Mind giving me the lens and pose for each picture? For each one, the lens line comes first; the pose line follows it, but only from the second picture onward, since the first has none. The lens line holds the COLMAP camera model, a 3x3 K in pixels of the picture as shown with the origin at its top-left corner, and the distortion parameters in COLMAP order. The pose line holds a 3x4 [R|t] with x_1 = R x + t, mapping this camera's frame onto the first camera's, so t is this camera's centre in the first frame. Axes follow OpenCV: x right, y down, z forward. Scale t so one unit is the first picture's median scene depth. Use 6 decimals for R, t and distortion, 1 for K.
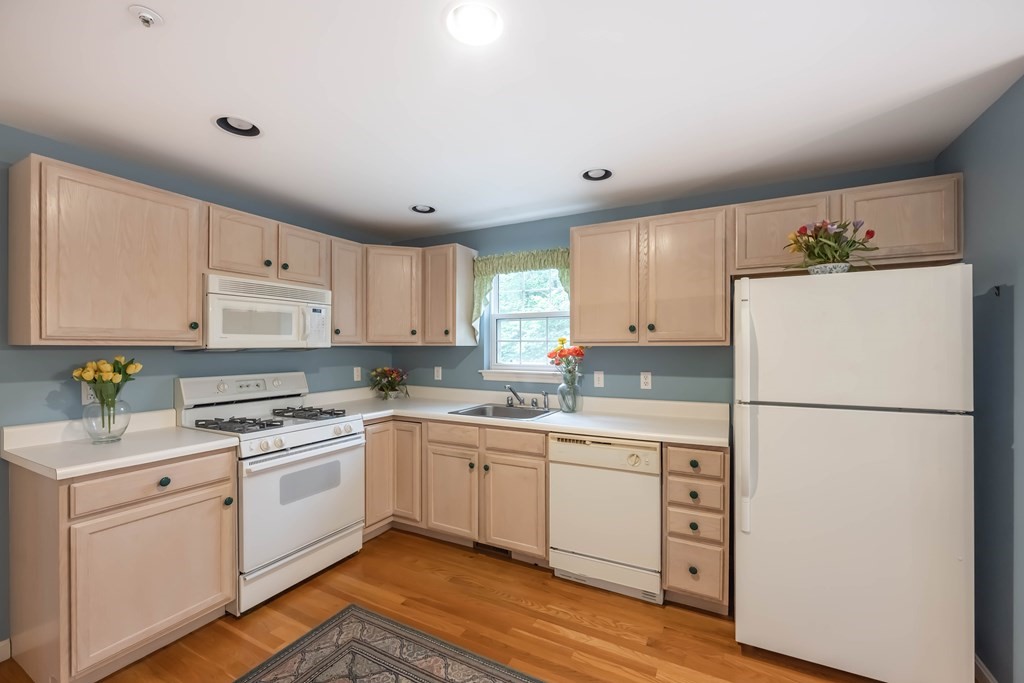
lens RADIAL K [[413.3, 0, 510.1], [0, 413.3, 349.4], [0, 0, 1]] dist [-0.007800, 0.000607]
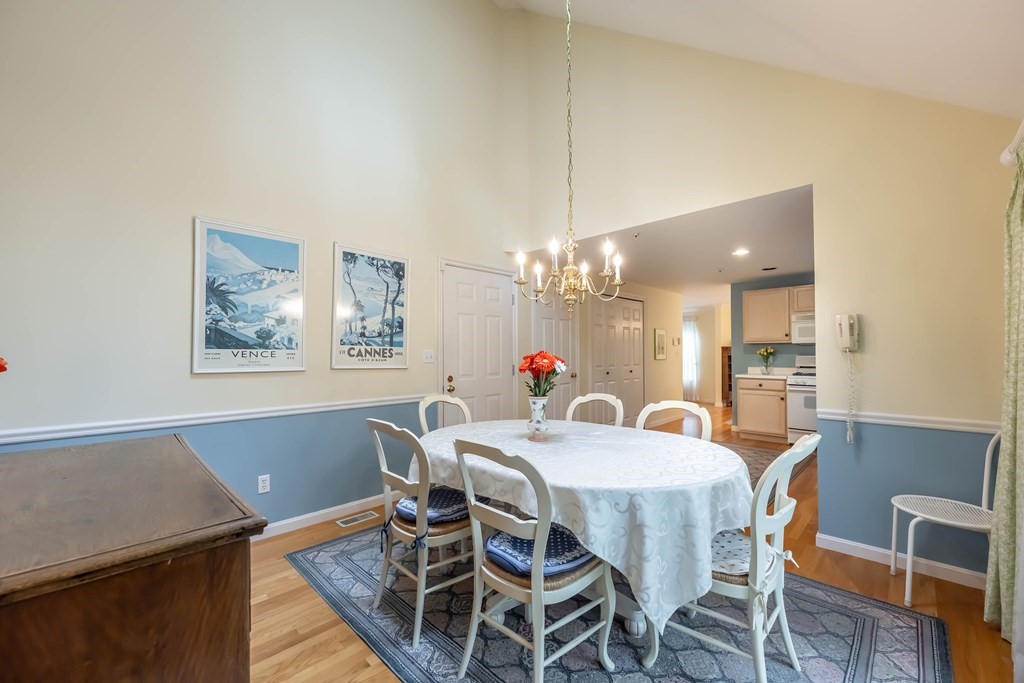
lens RADIAL K [[413.3, 0, 502.2], [0, 413.3, 348.2], [0, 0, 1]] dist [-0.007800, 0.000607]
pose [[-0.295797, -0.011365, -0.955183, 2.237853], [-0.000436, 0.999931, -0.011762, 0.056692], [0.955251, -0.003062, -0.295781, 0.017596]]
